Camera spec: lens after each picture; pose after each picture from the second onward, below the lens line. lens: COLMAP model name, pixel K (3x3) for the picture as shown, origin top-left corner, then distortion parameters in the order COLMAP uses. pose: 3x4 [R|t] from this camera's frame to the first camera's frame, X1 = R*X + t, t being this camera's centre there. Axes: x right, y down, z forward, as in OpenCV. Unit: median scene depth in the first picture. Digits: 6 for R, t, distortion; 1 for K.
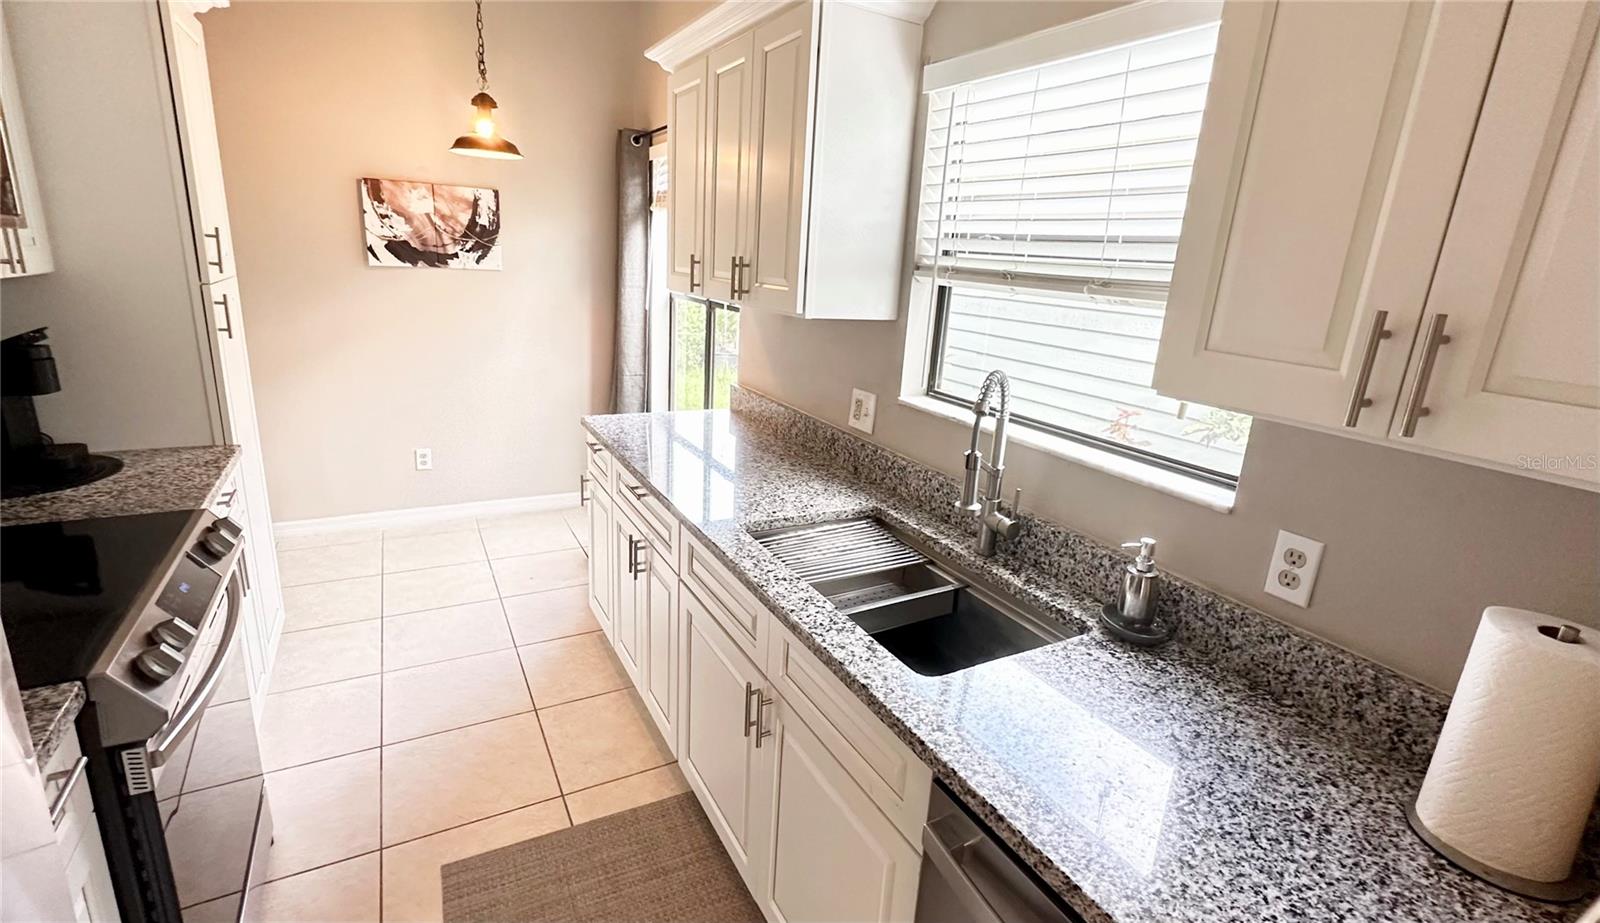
lens RADIAL K [[731.0, 0, 800.0], [0, 731.0, 461.5], [0, 0, 1]] dist [0.000249, 0.000066]
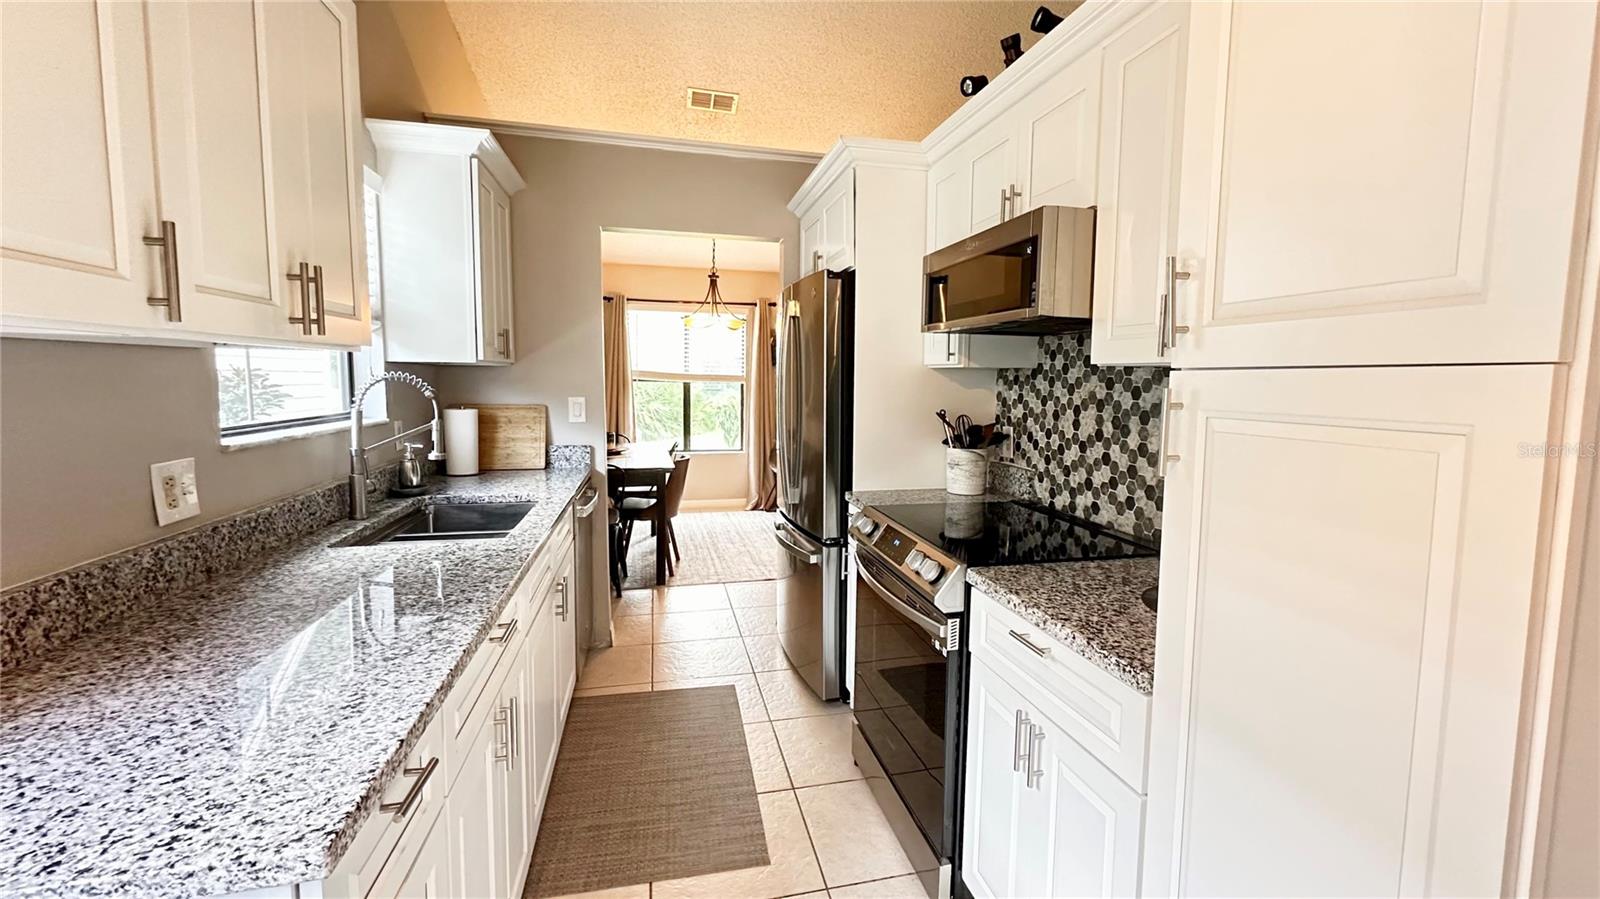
lens RADIAL K [[643.4, 0, 801.8], [0, 643.4, 444.2], [0, 0, 1]] dist [0.000142, 0.000203]
pose [[-0.955312, -0.115895, 0.271933, -0.597463], [-0.005477, 0.926720, 0.375714, -0.326211], [-0.295549, 0.357434, -0.885941, 1.333380]]
